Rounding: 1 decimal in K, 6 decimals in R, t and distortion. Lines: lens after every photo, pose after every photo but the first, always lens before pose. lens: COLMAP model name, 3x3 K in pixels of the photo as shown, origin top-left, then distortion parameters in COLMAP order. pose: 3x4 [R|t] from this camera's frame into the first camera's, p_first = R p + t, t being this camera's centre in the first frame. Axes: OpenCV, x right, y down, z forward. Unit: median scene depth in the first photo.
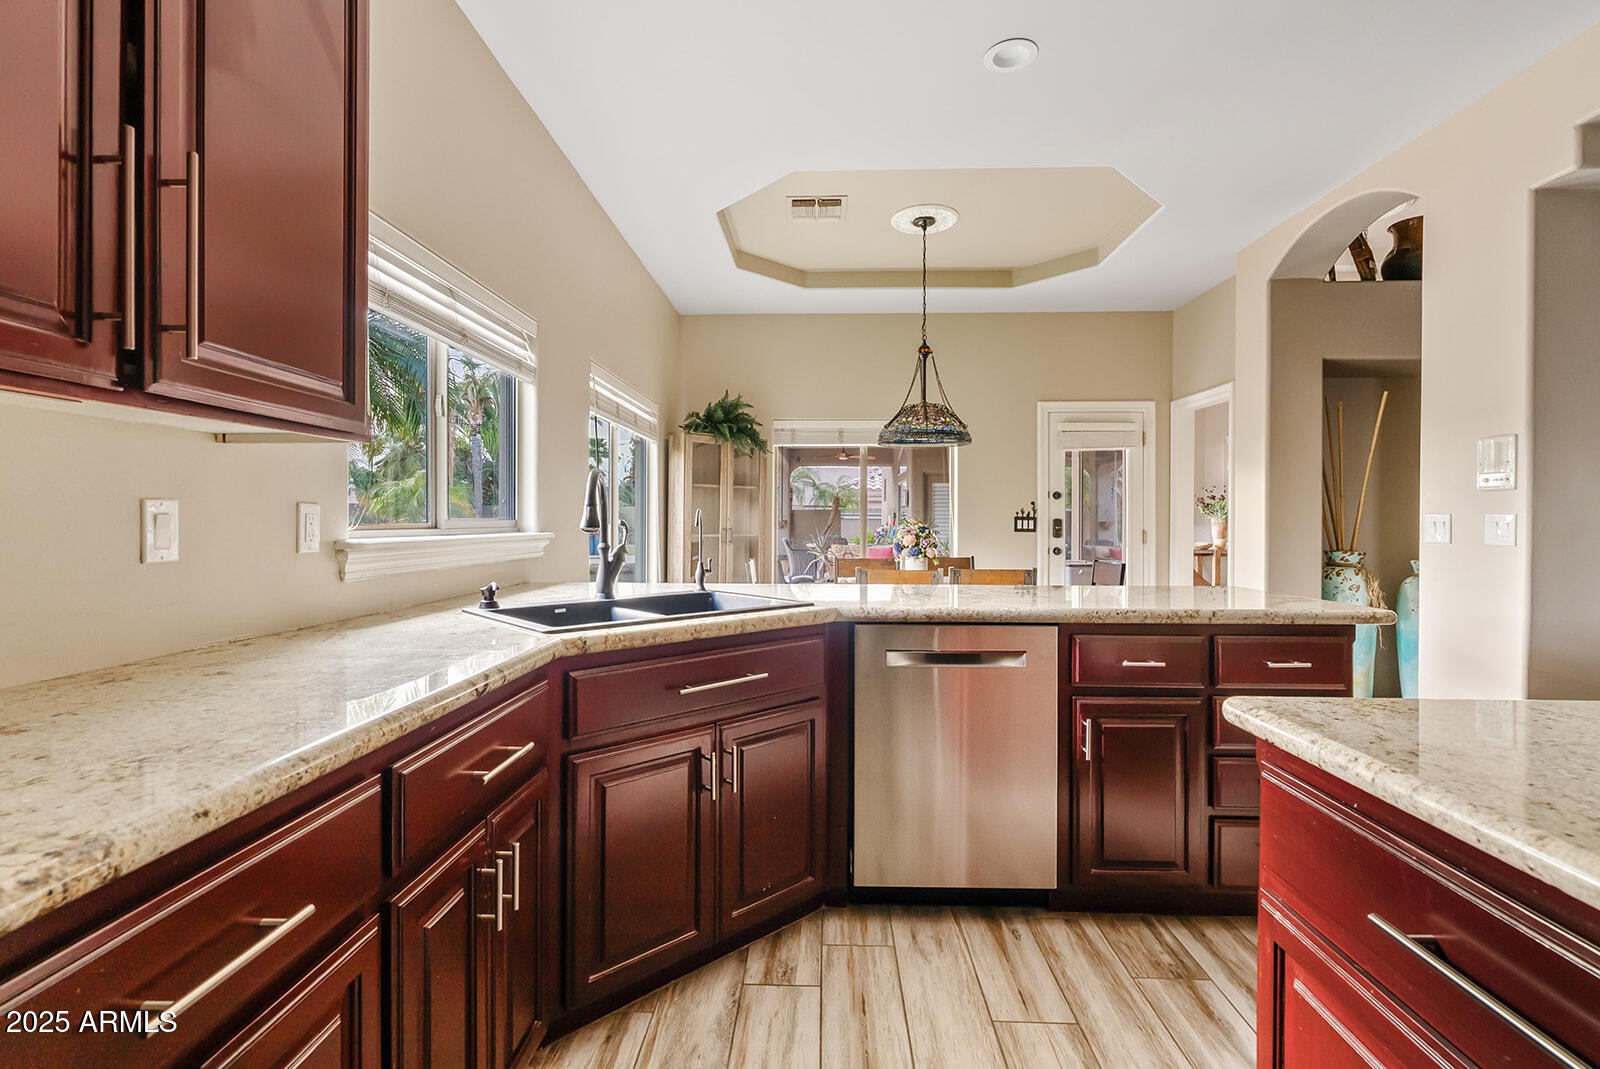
lens RADIAL K [[731.1, 0, 799.0], [0, 731.1, 523.9], [0, 0, 1]] dist [-0.003564, 0.000174]
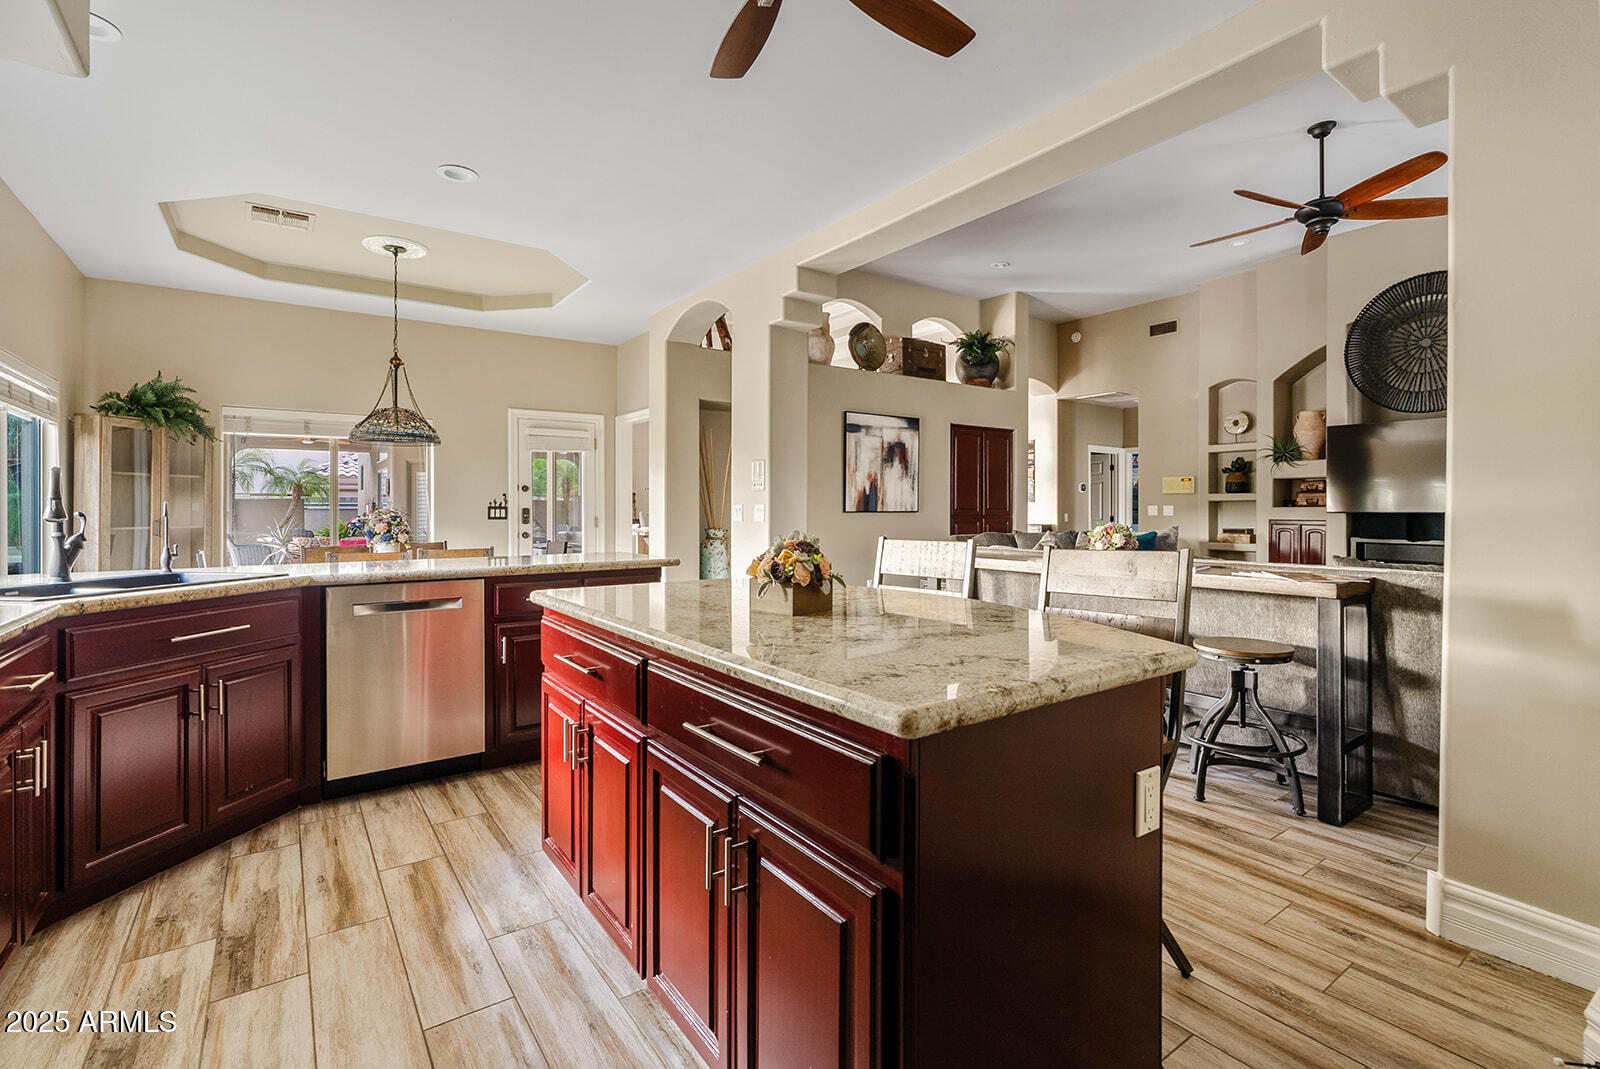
lens RADIAL K [[731.1, 0, 801.6], [0, 731.1, 507.2], [0, 0, 1]] dist [-0.003564, 0.000174]
pose [[0.791686, -0.004532, 0.610912, -0.026449], [0.009313, 0.999946, -0.004651, 0.001898], [-0.610858, 0.009371, 0.791685, -0.309361]]
